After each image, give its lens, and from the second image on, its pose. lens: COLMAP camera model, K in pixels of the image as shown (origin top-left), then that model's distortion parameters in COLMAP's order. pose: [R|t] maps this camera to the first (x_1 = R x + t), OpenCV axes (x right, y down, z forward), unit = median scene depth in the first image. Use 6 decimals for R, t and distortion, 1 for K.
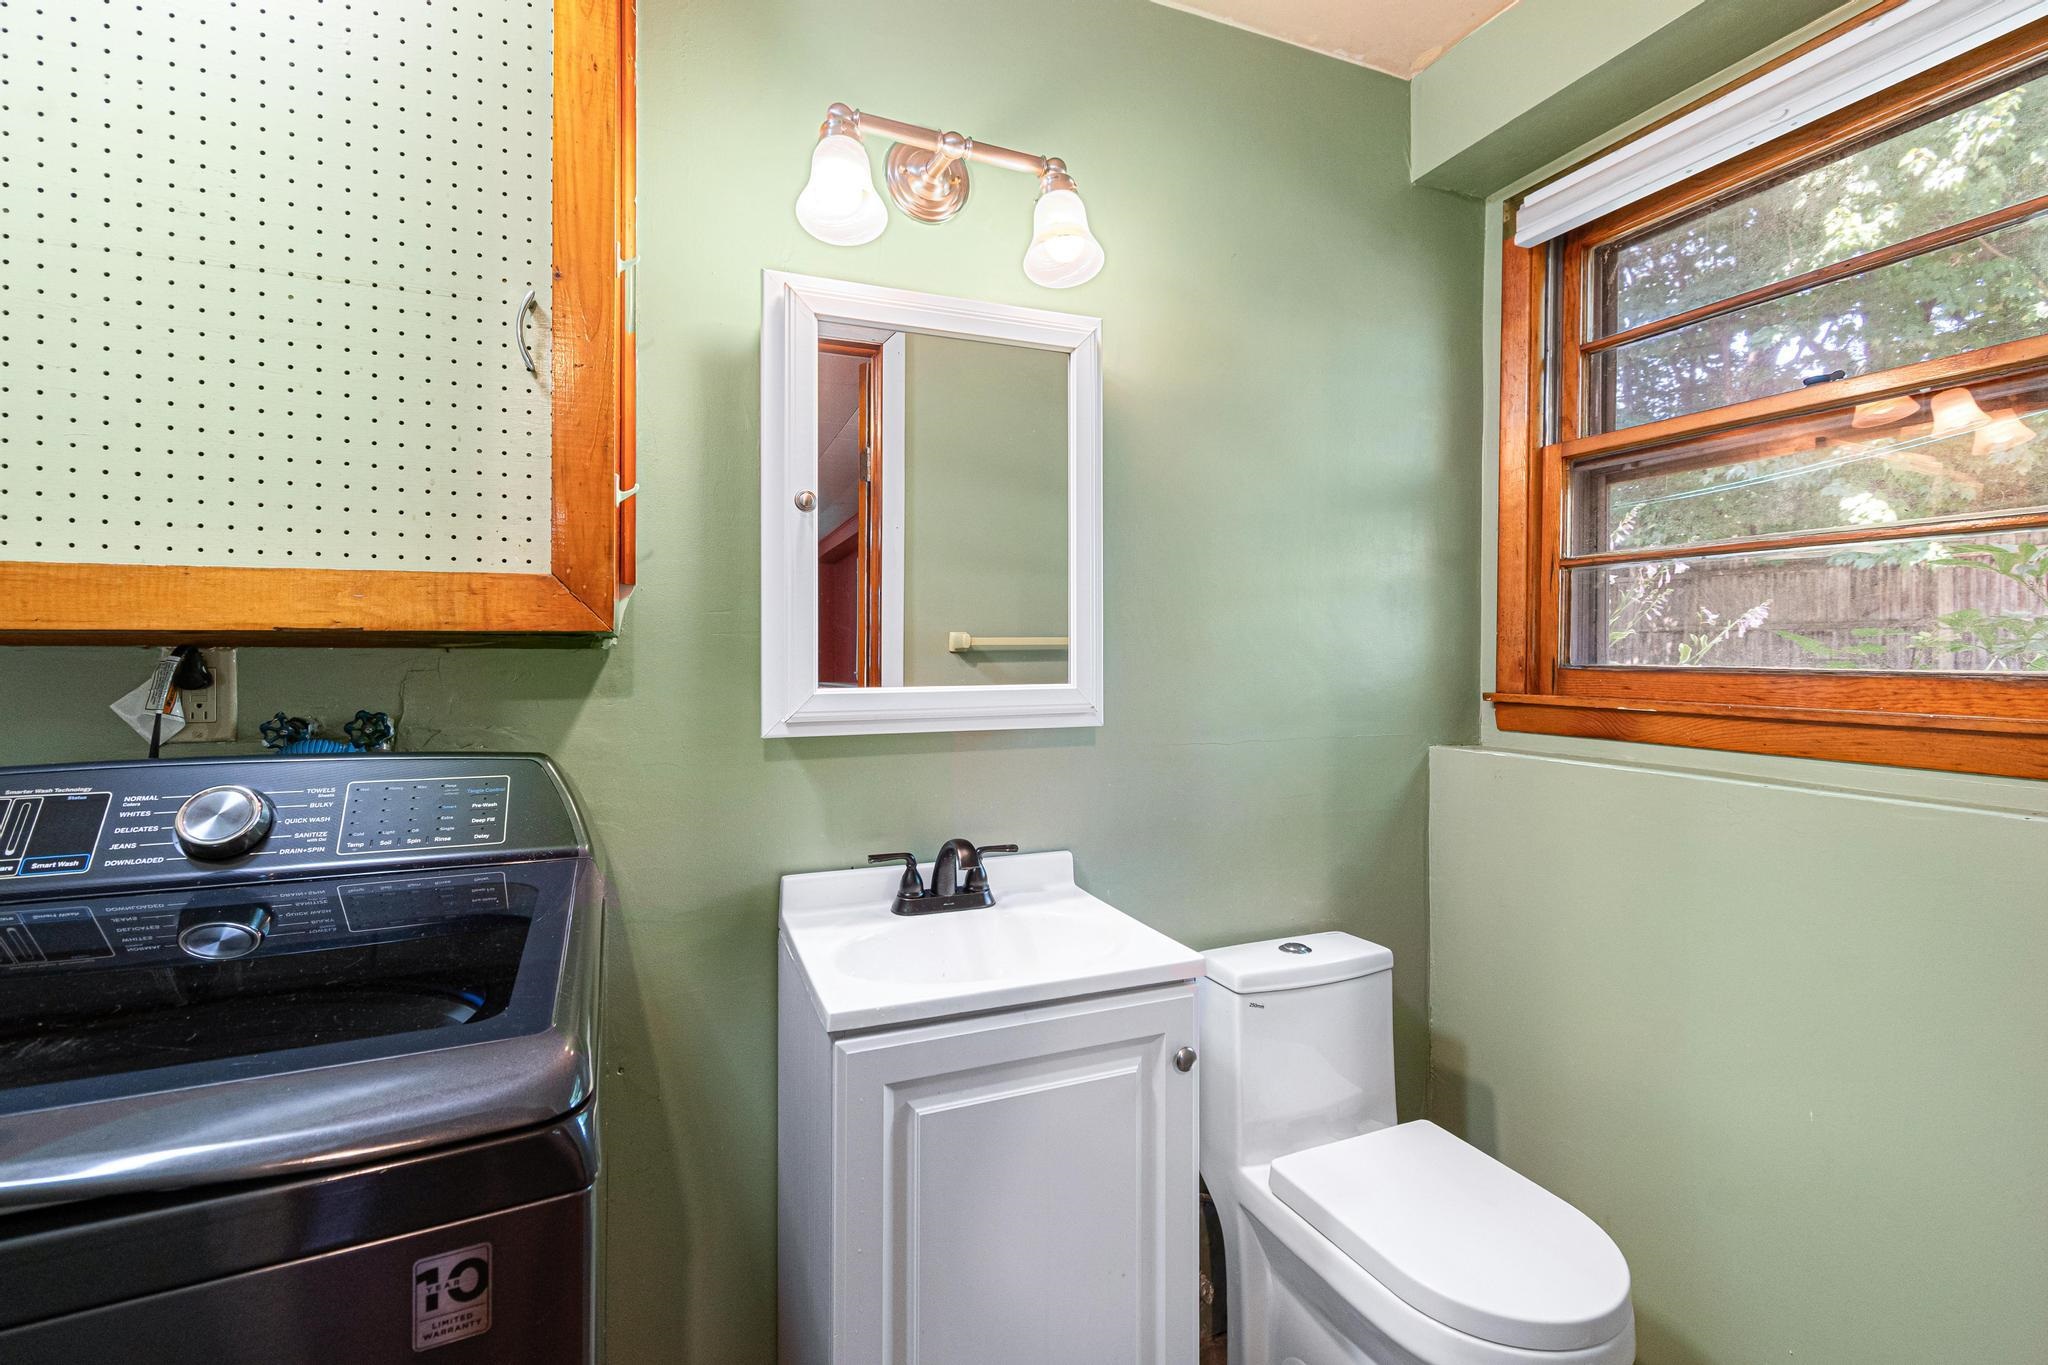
lens RADIAL K [[937.4, 0, 1034.0], [0, 937.4, 652.4], [0, 0, 1]] dist [0.004054, -0.000162]
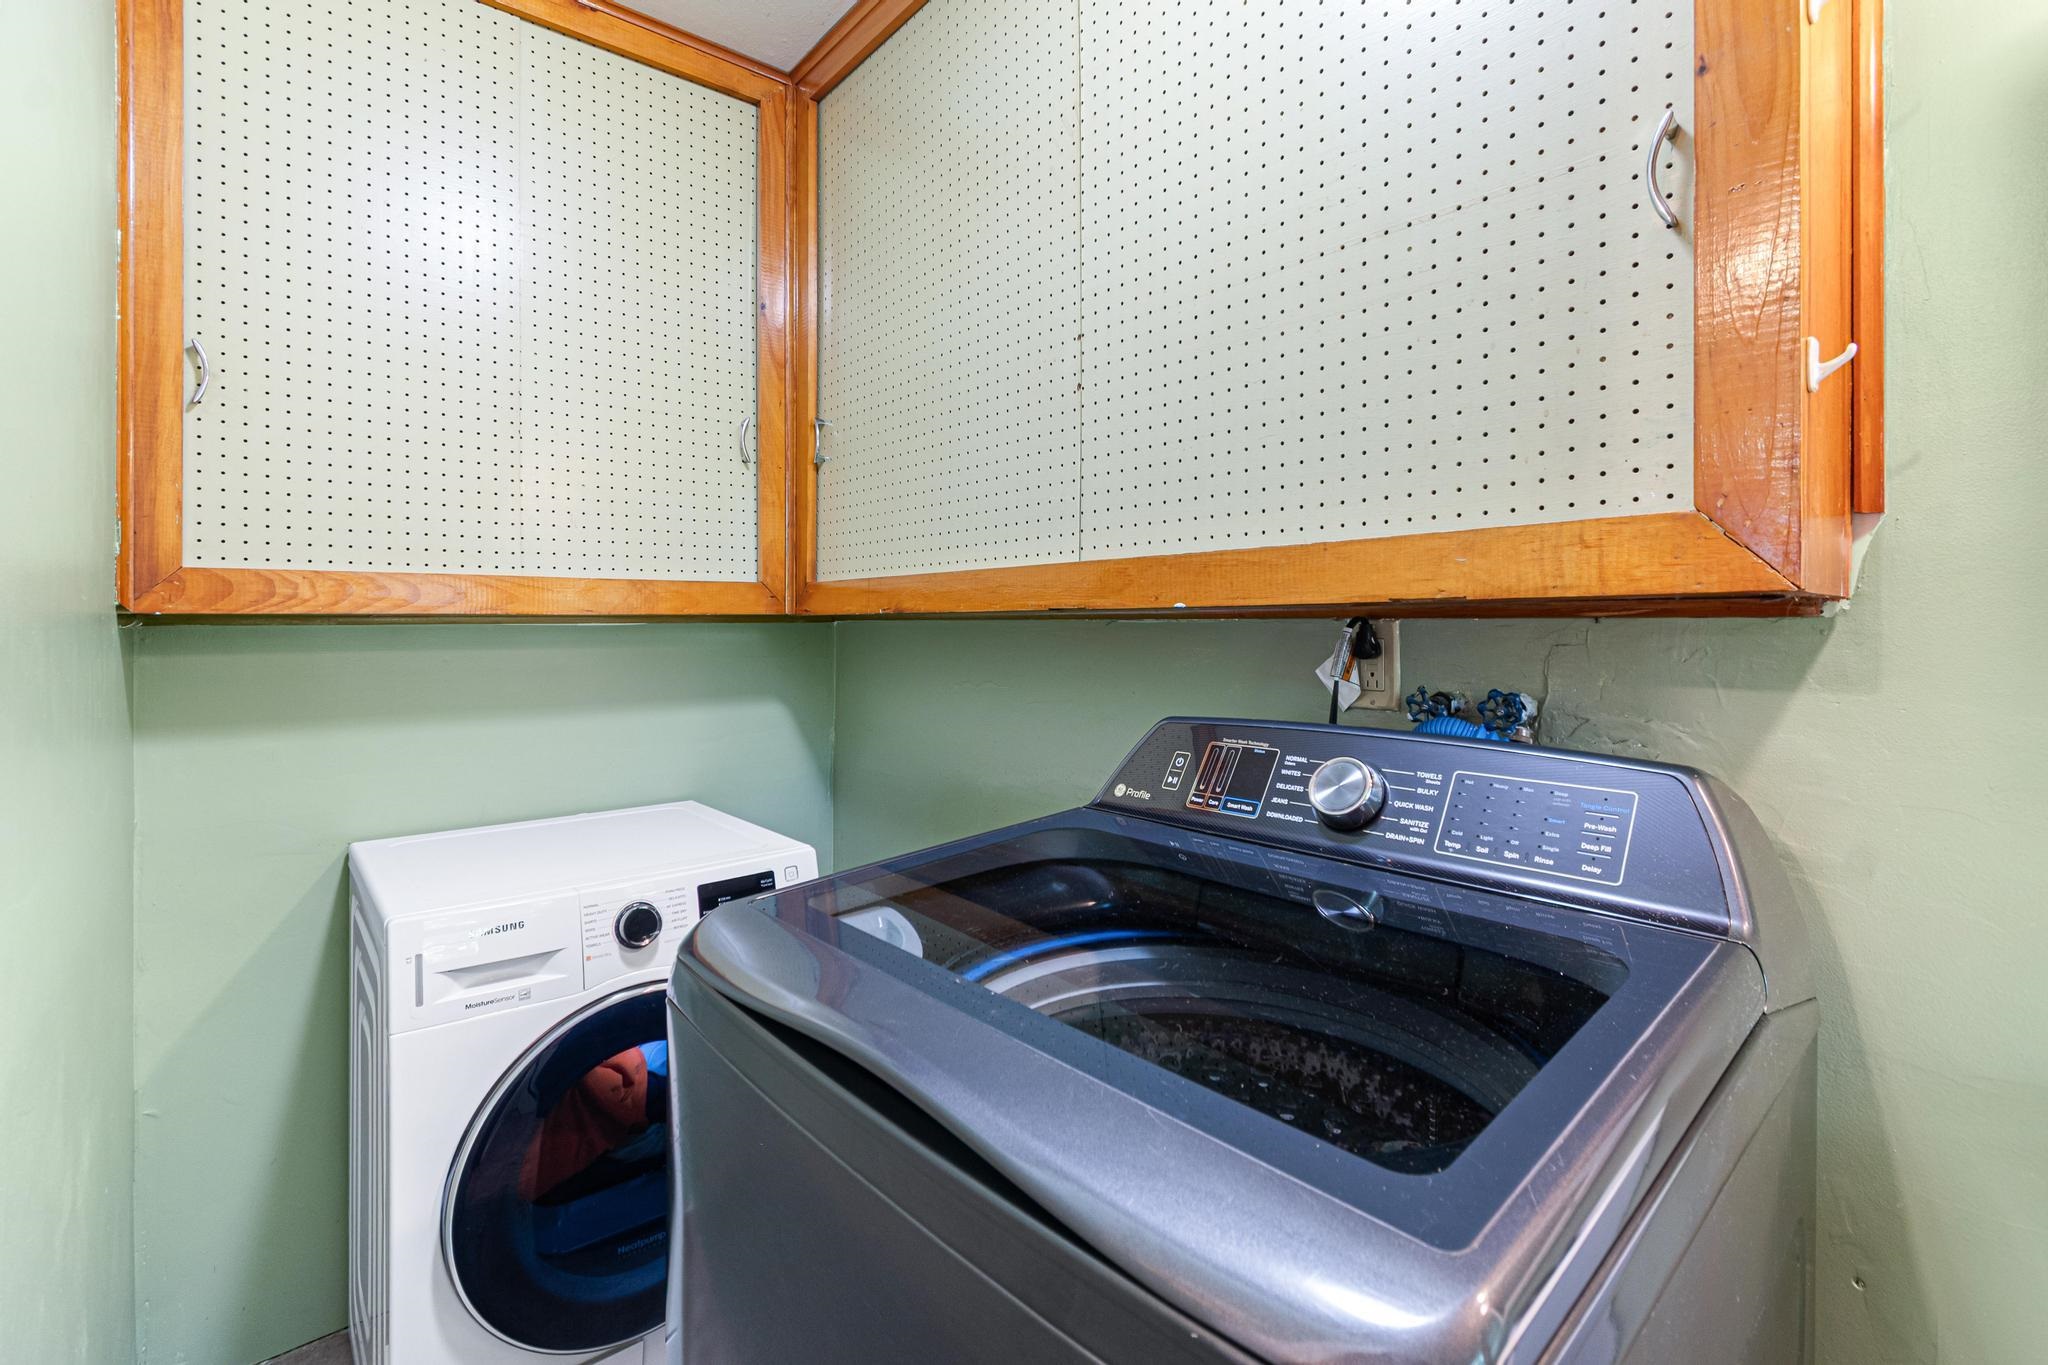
lens RADIAL K [[927.2, 0, 1024.3], [0, 927.2, 622.8], [0, 0, 1]] dist [-0.000950, -0.001279]
pose [[0.305698, -0.001197, -0.952128, -0.020182], [0.007326, 0.999973, 0.001095, -0.005255], [0.952100, -0.007310, 0.305699, 0.333956]]
